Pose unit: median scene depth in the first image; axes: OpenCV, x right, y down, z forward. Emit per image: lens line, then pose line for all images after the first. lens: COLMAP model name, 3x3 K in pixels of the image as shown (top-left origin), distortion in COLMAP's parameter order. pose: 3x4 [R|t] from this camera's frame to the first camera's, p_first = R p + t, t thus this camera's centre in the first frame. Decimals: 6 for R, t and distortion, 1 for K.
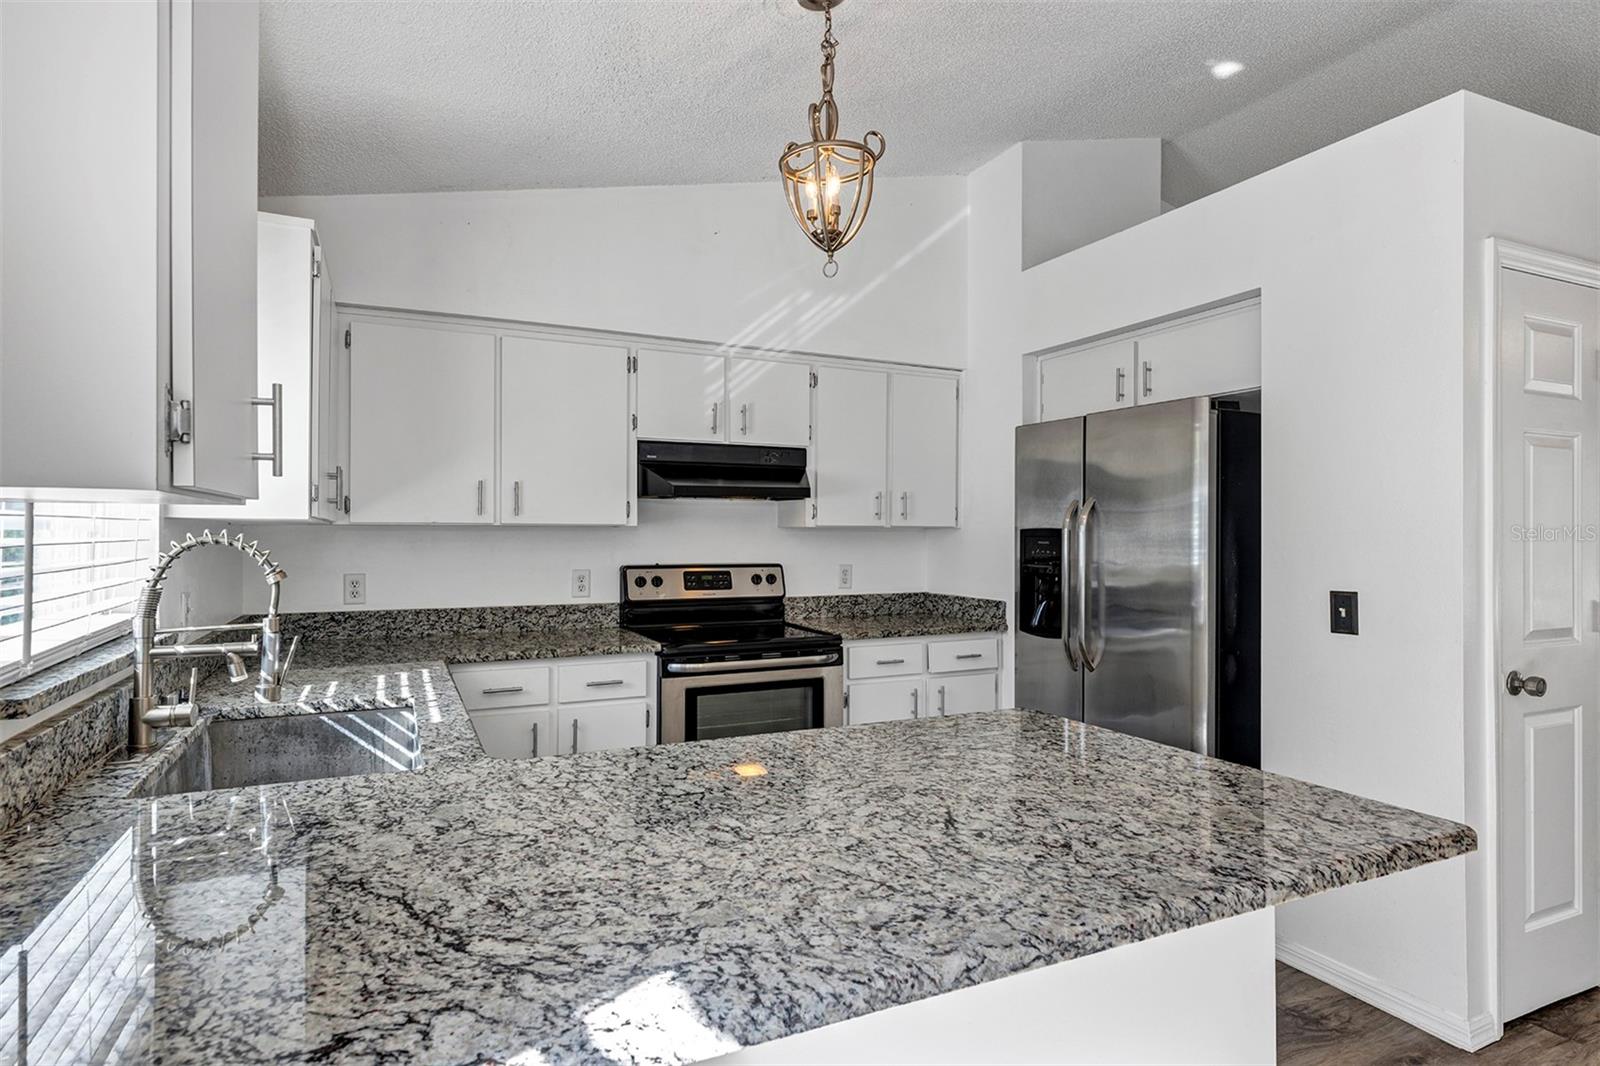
lens RADIAL K [[851.3, 0, 789.9], [0, 851.3, 538.2], [0, 0, 1]] dist [0.001558, -0.001890]
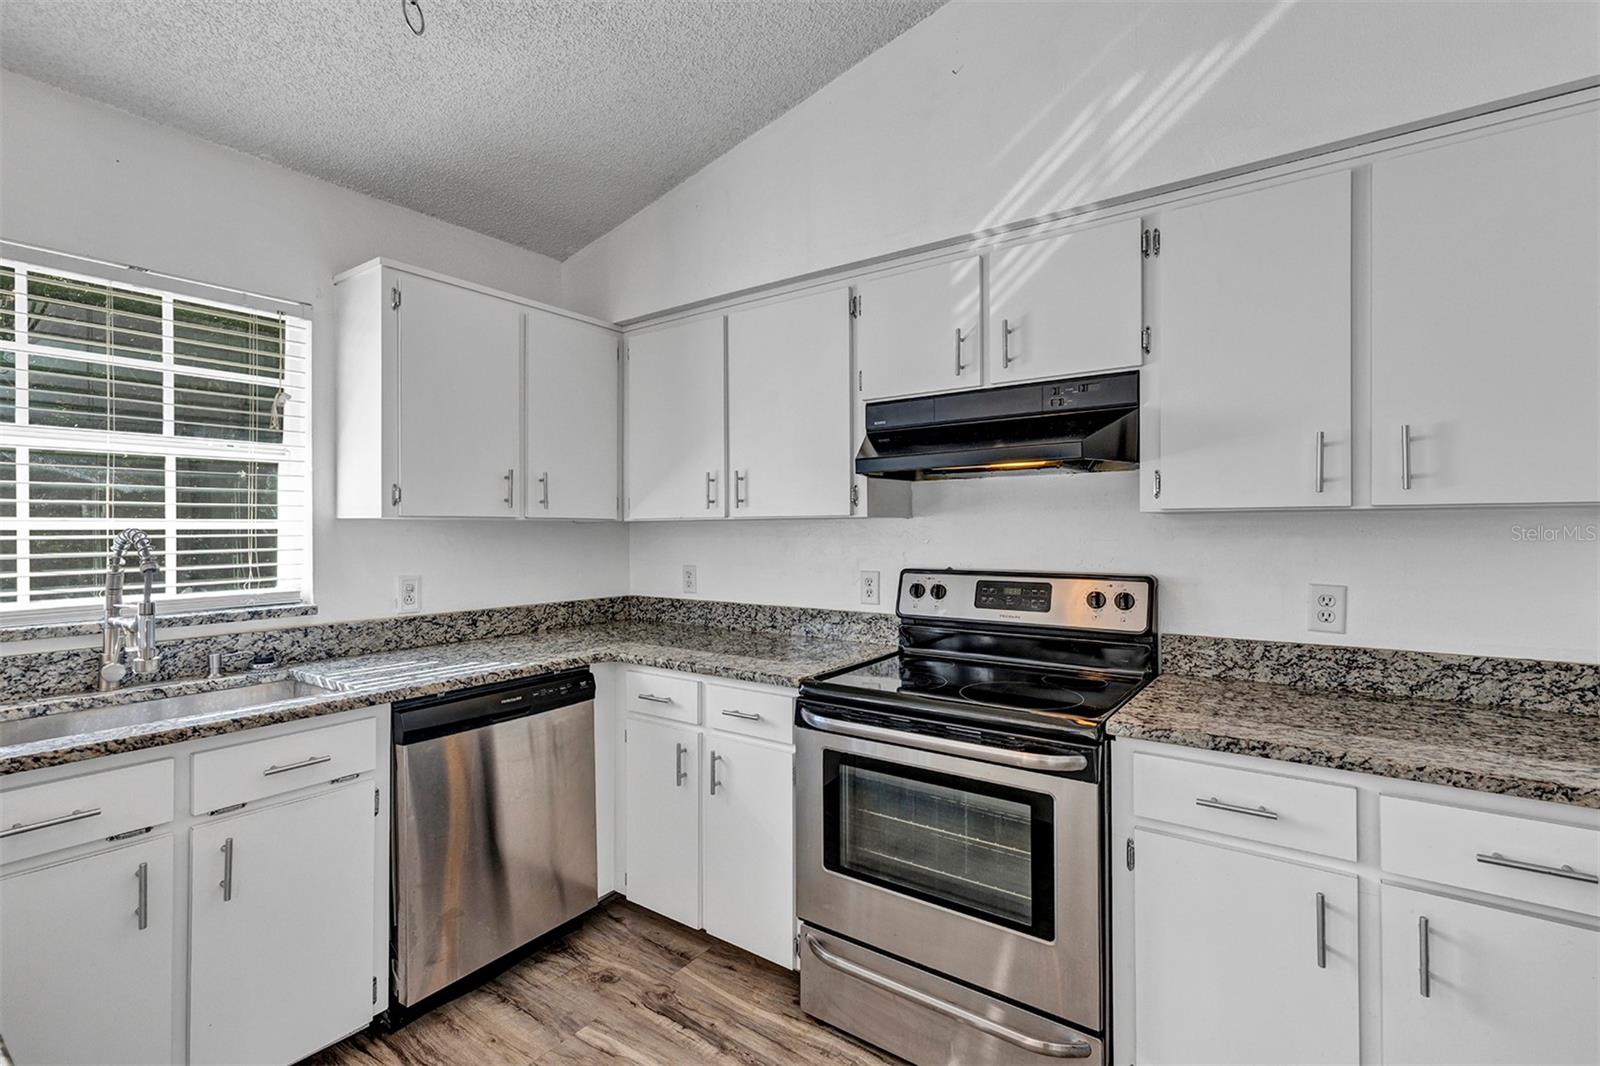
lens RADIAL K [[728.8, 0, 797.9], [0, 728.8, 527.5], [0, 0, 1]] dist [0.002044, 0.003999]
pose [[0.488271, -0.007055, -0.872664, 0.353438], [-0.000257, 0.999966, -0.008228, 0.000930], [0.872692, 0.004242, 0.488252, 0.629997]]
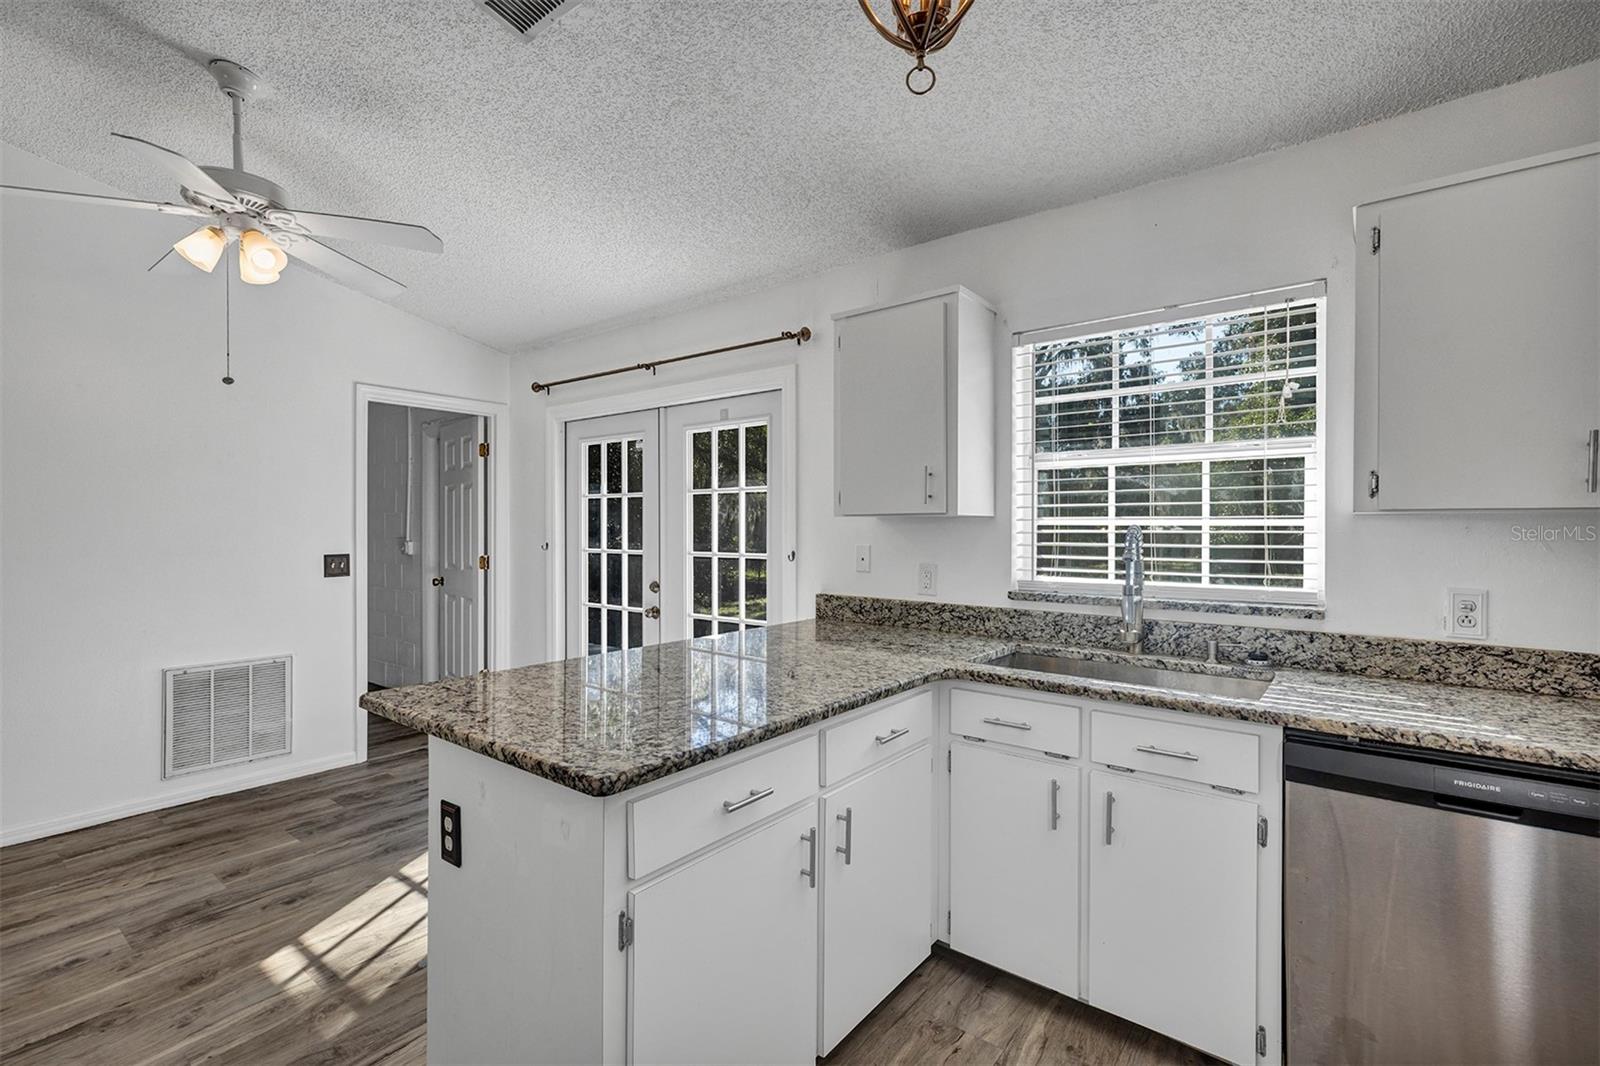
lens RADIAL K [[728.8, 0, 779.9], [0, 728.8, 524.7], [0, 0, 1]] dist [0.002044, 0.003999]
pose [[-0.904088, -0.006829, -0.427292, 0.224401], [-0.008458, 0.999962, 0.001914, -0.001168], [0.427263, 0.005344, -0.904112, 0.914995]]
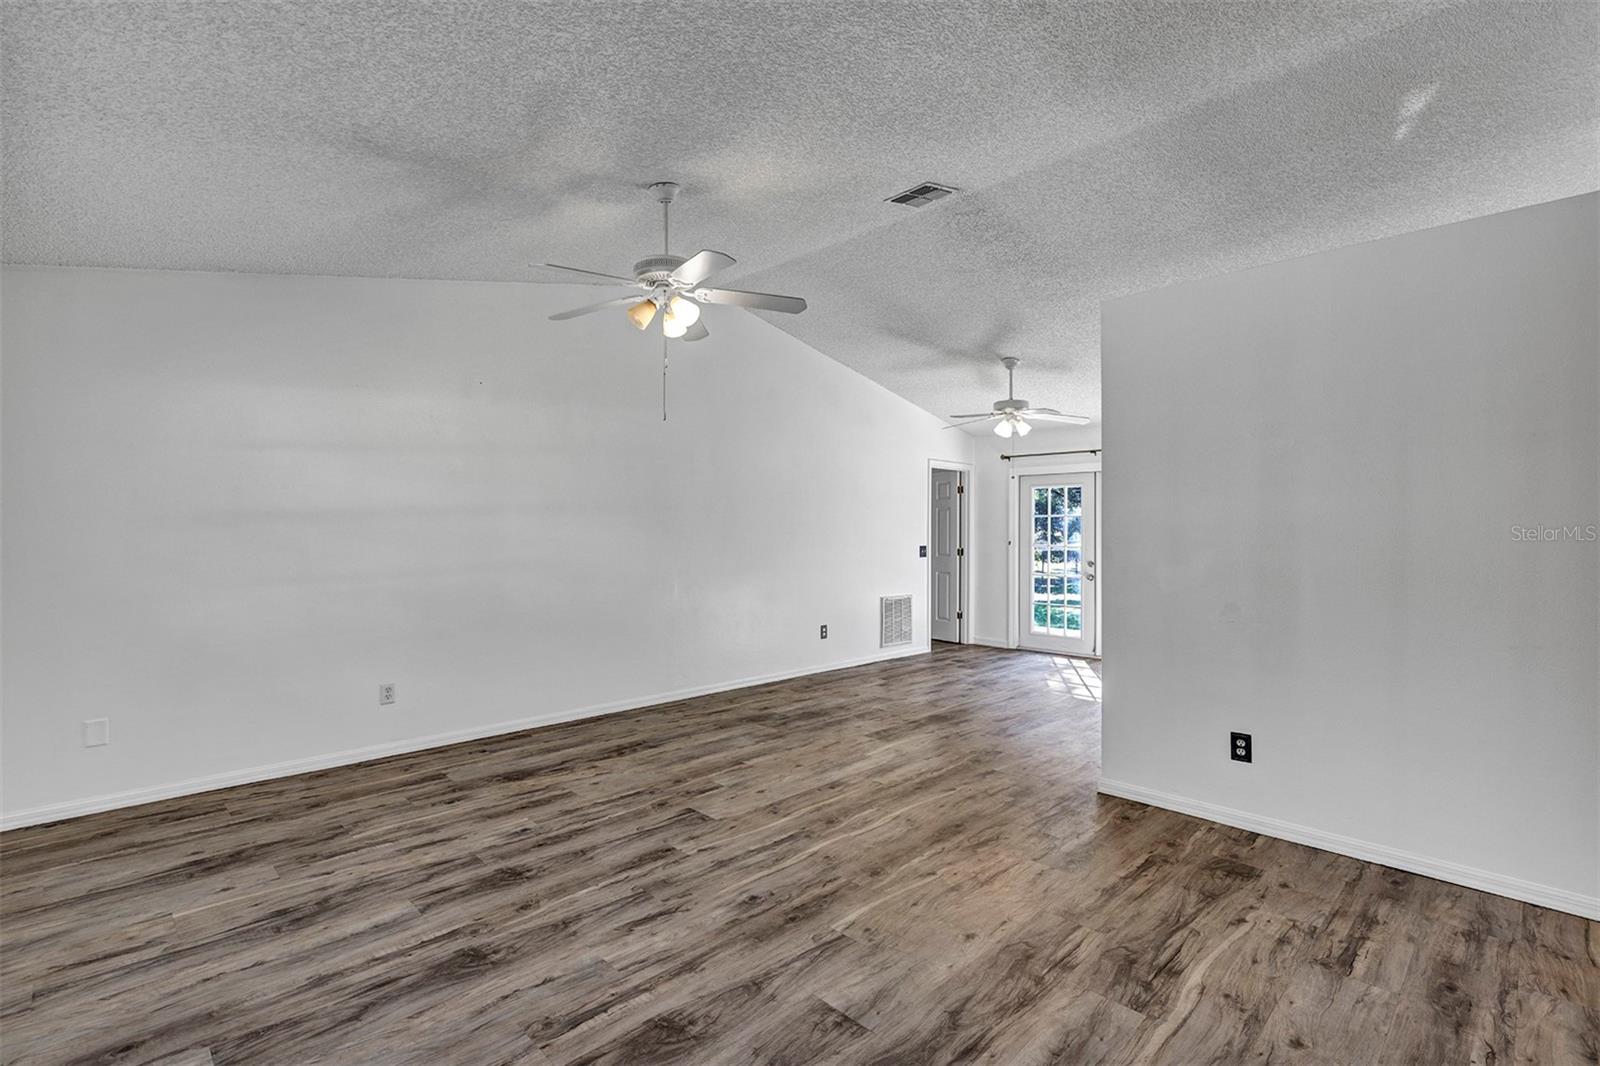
lens RADIAL K [[728.8, 0, 779.3], [0, 728.8, 531.6], [0, 0, 1]] dist [0.002044, 0.003999]
pose [[-0.950648, -0.010058, -0.310109, 1.487497], [-0.012589, 0.999902, 0.006164, 0.000150], [0.310016, 0.009764, -0.950681, 1.602158]]
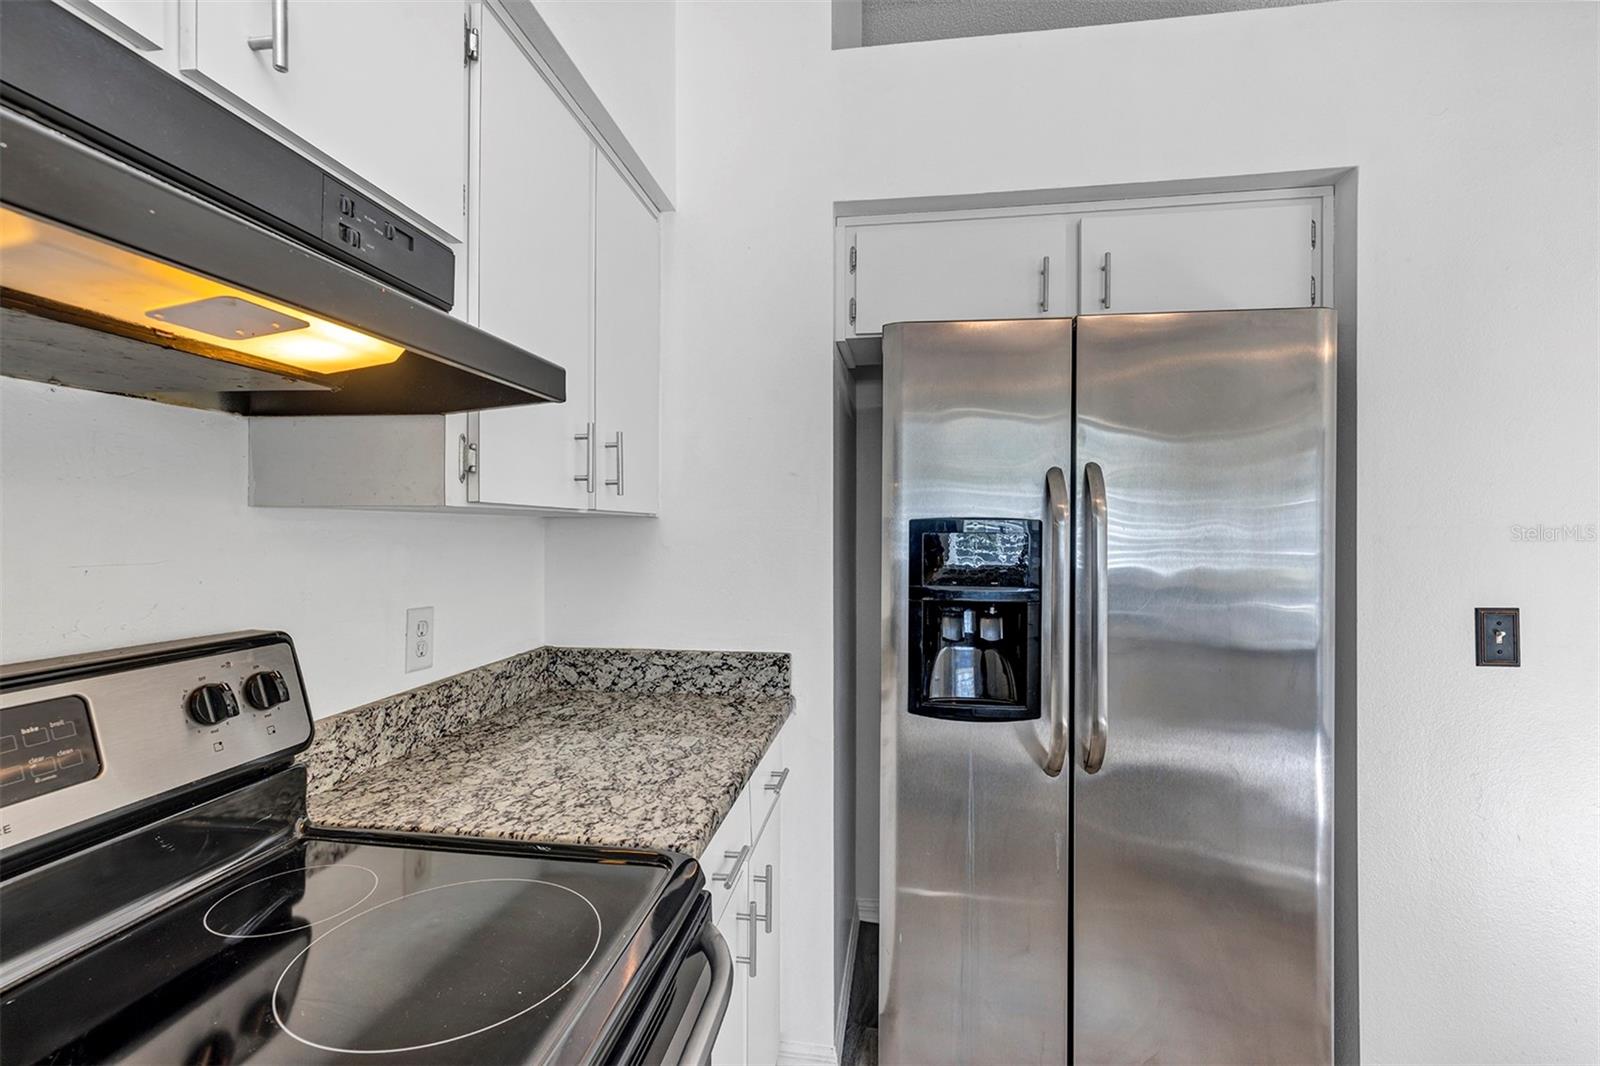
lens RADIAL K [[728.8, 0, 813.8], [0, 728.8, 540.0], [0, 0, 1]] dist [0.002044, 0.003999]
pose [[0.535171, -0.012184, 0.844656, -0.144037], [0.001899, 0.999911, 0.013221, -0.004575], [-0.844741, -0.005471, 0.535147, 0.822265]]
